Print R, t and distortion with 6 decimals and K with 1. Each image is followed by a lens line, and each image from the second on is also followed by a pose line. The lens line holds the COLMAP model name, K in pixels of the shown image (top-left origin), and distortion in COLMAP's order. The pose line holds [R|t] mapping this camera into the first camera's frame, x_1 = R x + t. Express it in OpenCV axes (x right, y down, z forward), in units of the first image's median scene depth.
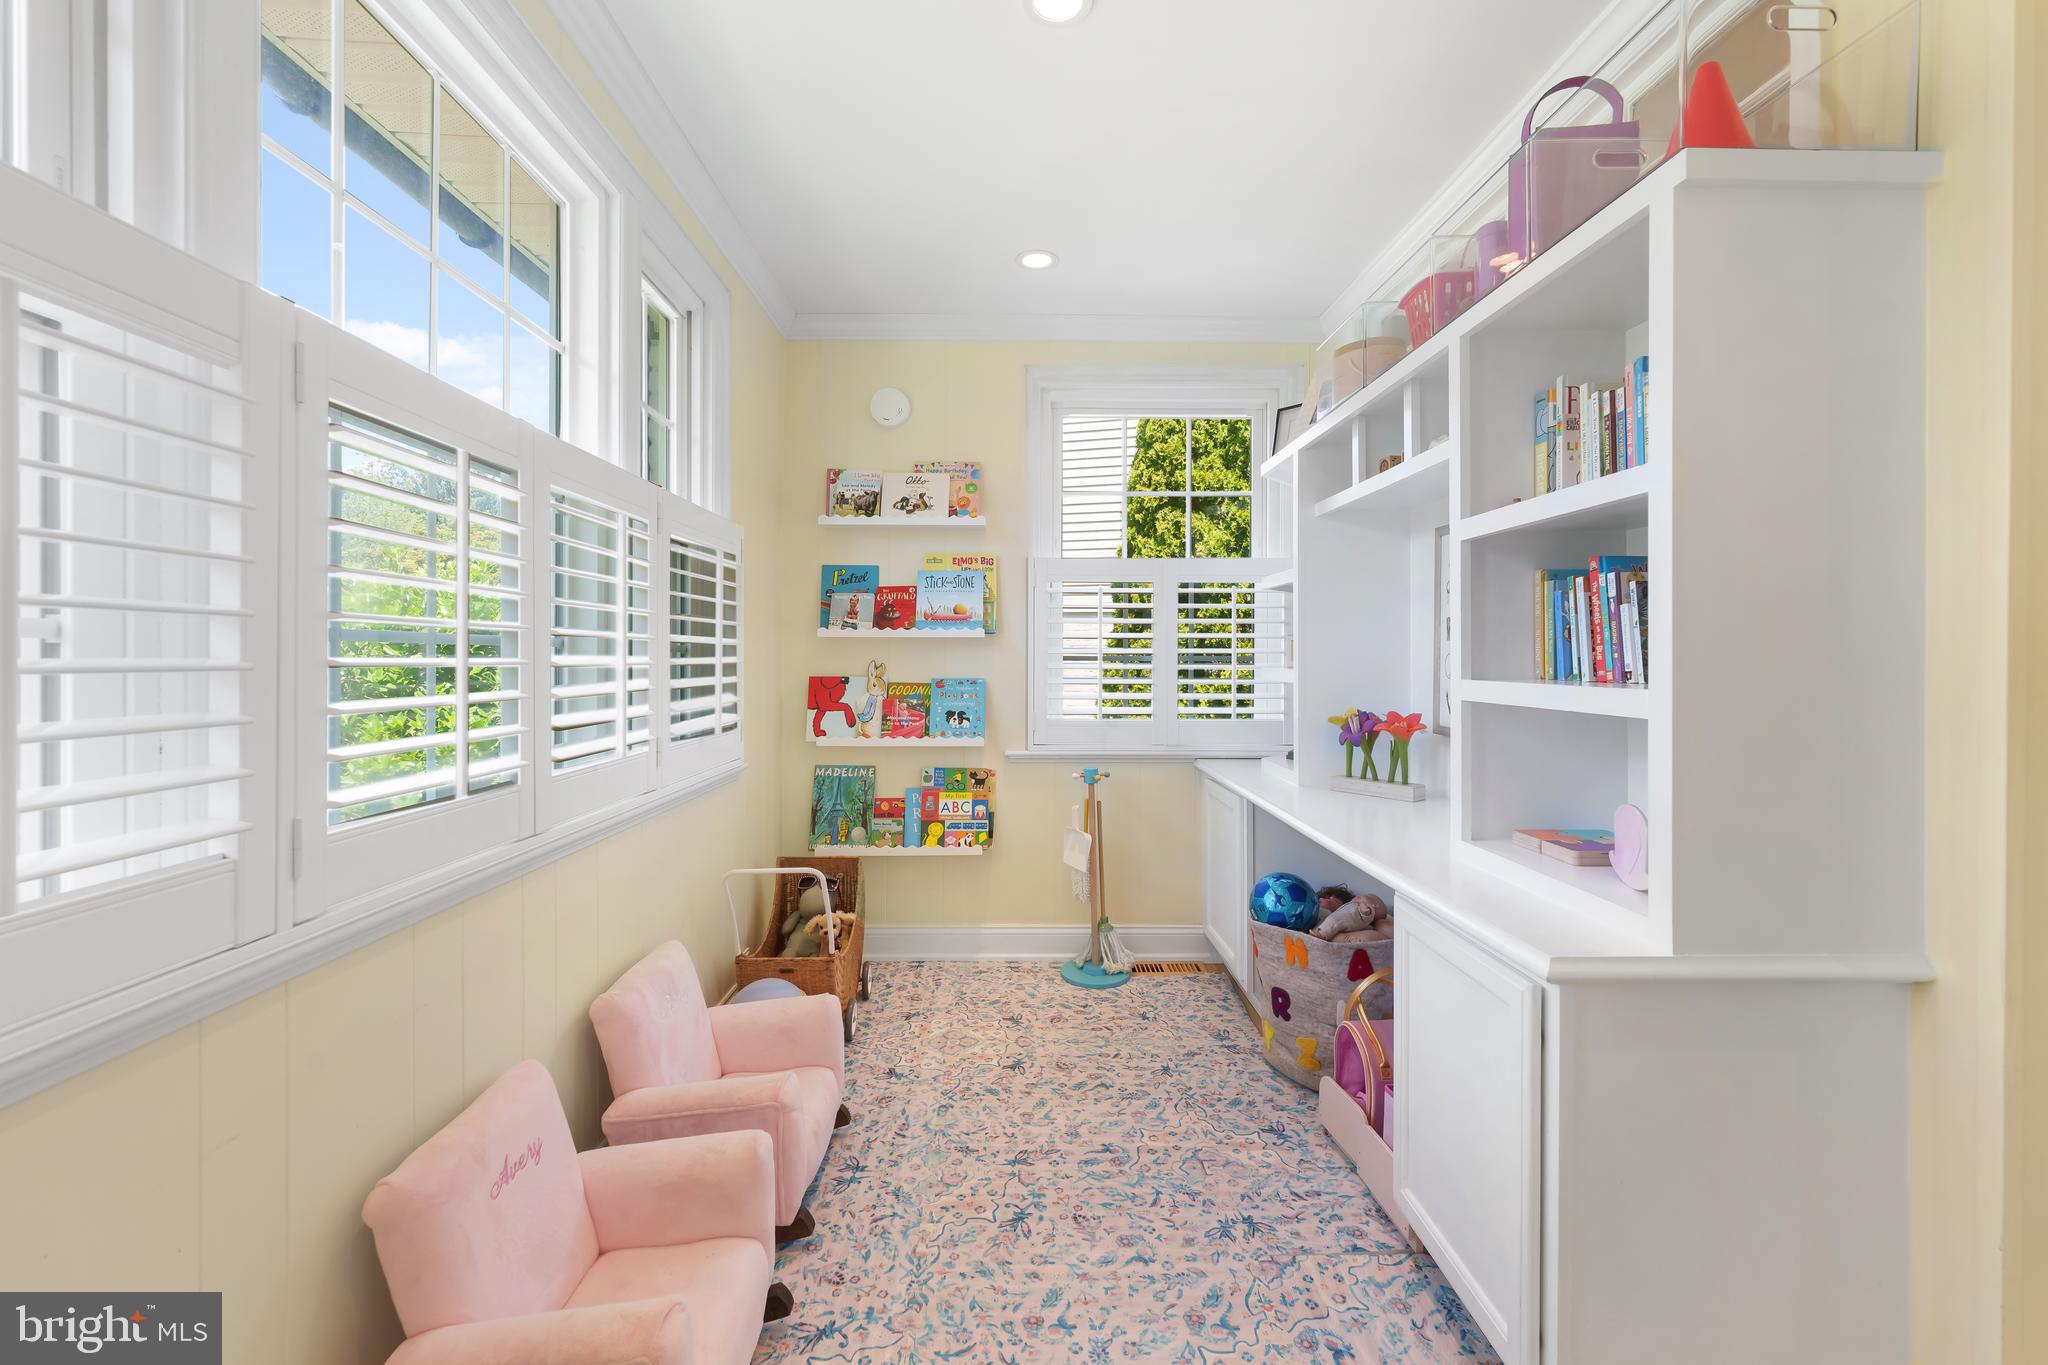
lens RADIAL K [[833.1, 0, 1017.8], [0, 833.1, 662.0], [0, 0, 1]] dist [0.002450, -0.001518]
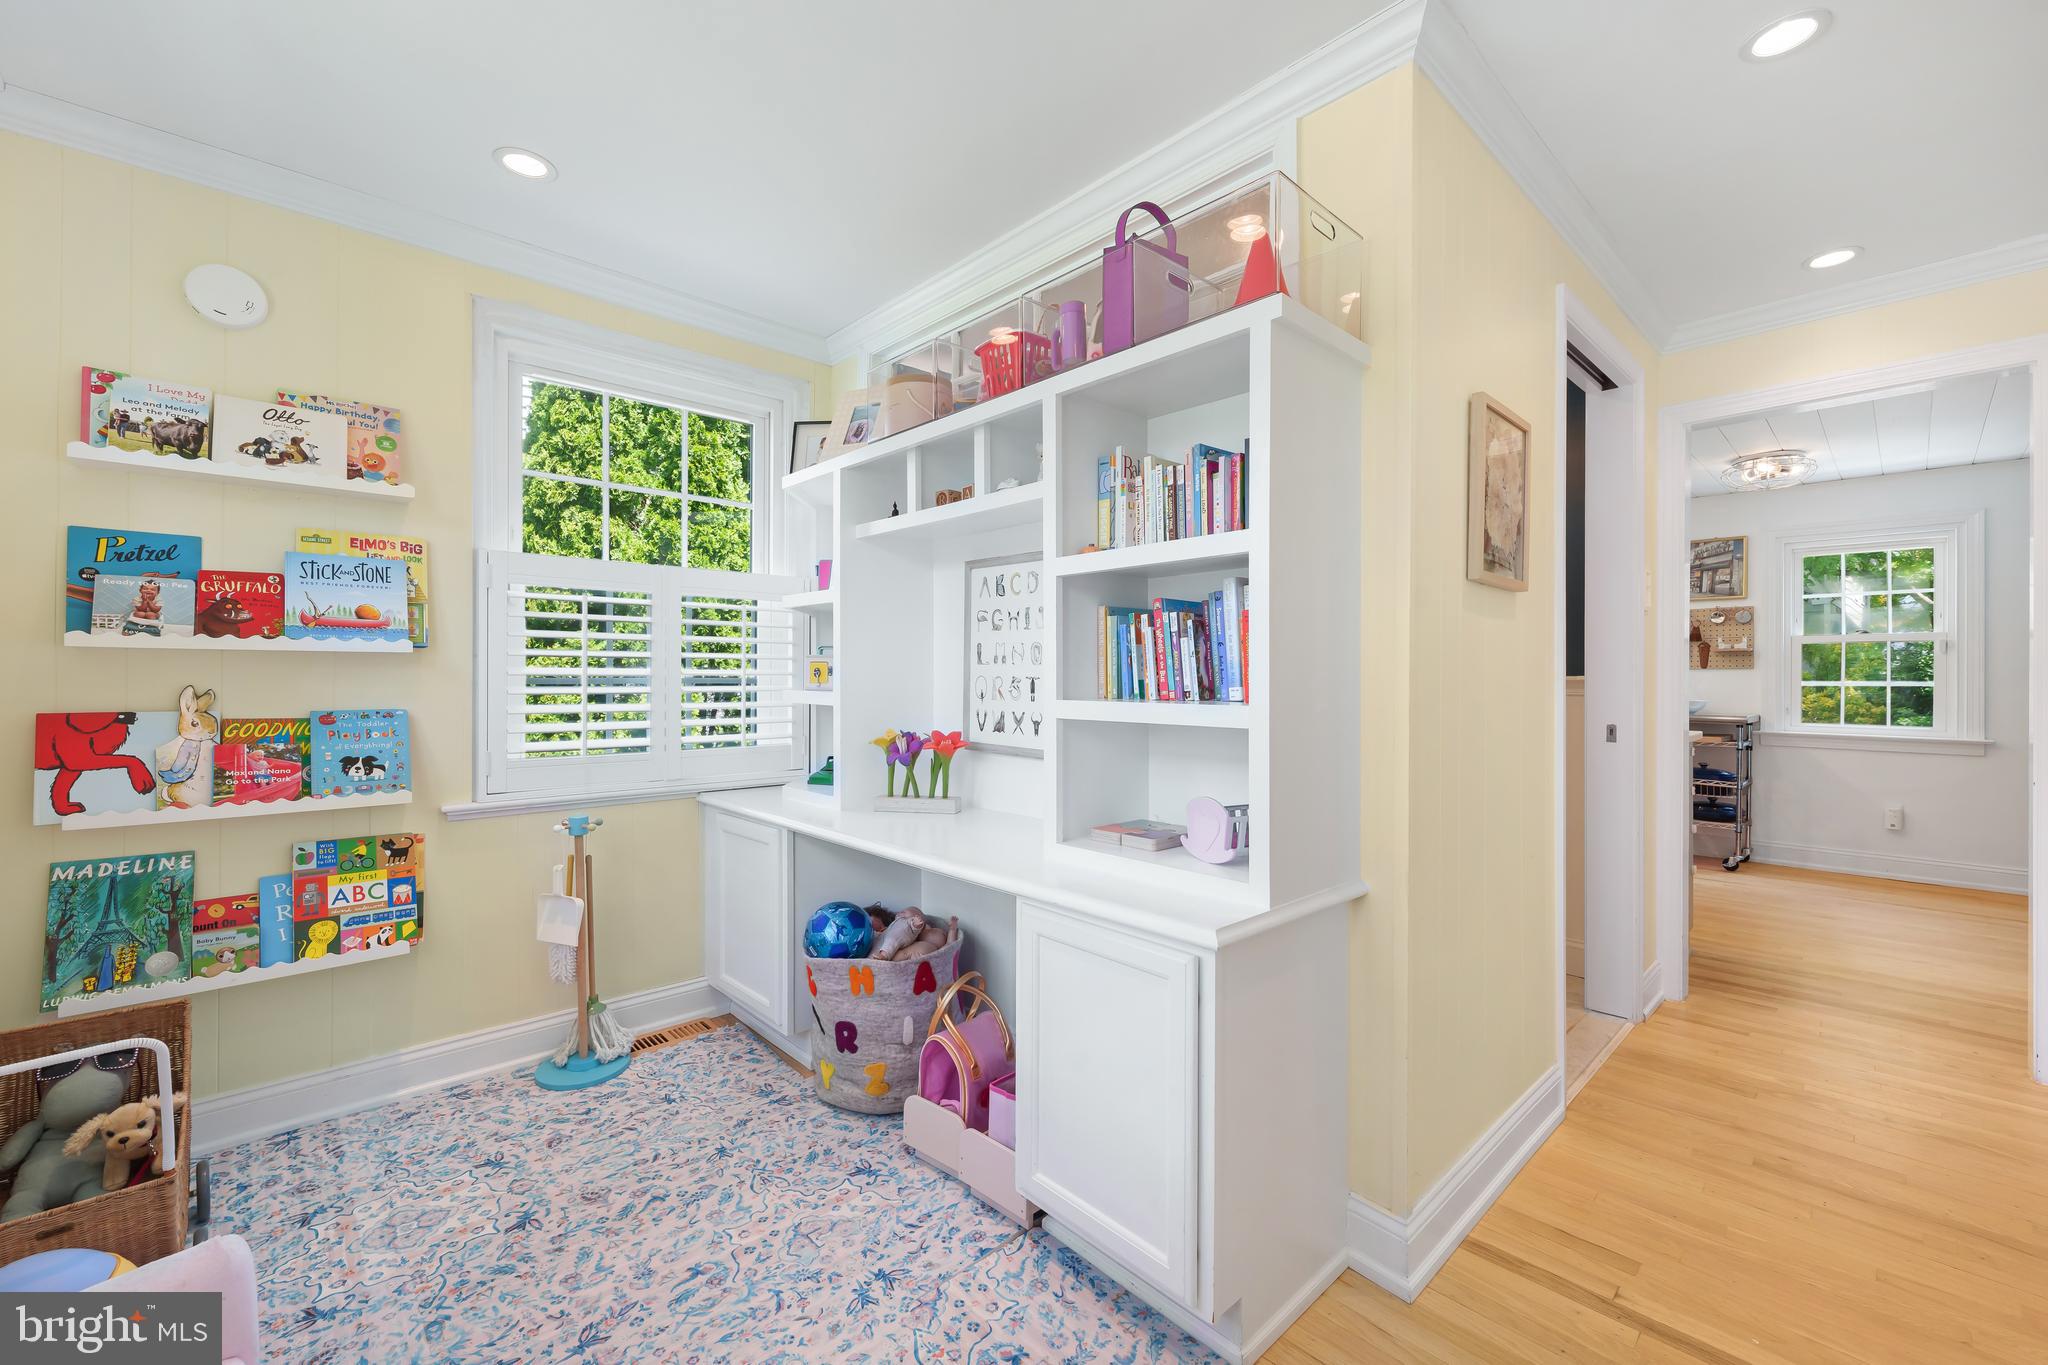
lens RADIAL K [[833.1, 0, 1020.6], [0, 833.1, 681.3], [0, 0, 1]] dist [0.002450, -0.001518]
pose [[0.741870, -0.003261, 0.670536, -0.155091], [0.004408, 0.999990, -0.000014, -0.002637], [-0.670530, 0.002966, 0.741877, 0.122293]]
